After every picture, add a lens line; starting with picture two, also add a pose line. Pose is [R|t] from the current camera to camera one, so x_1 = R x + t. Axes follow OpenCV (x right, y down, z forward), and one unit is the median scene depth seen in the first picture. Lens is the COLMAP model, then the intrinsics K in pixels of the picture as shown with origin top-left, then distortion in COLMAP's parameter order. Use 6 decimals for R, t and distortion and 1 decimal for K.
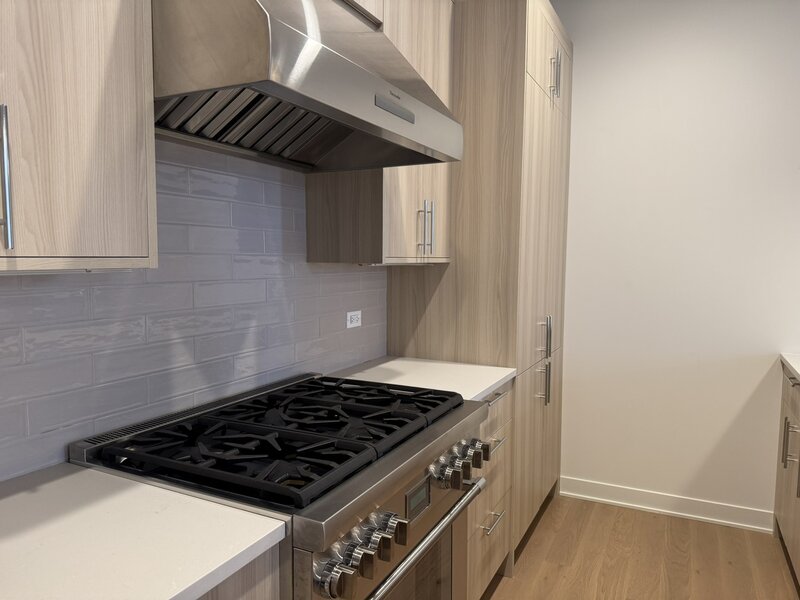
lens RADIAL K [[555.2, 0, 400.0], [0, 555.2, 300.0], [0, 0, 1]] dist [0.049127, -0.060650]
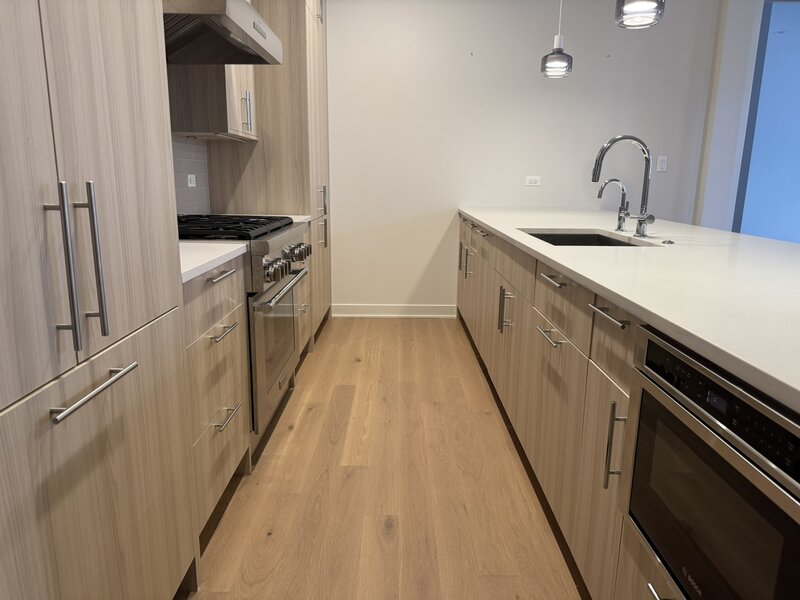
lens RADIAL K [[555.2, 0, 400.0], [0, 555.2, 300.0], [0, 0, 1]] dist [0.049127, -0.060650]
pose [[0.887781, -0.089945, 0.451393, -0.264880], [0.023994, 0.988430, 0.149766, 0.126491], [-0.459641, -0.122128, 0.879667, -0.438995]]
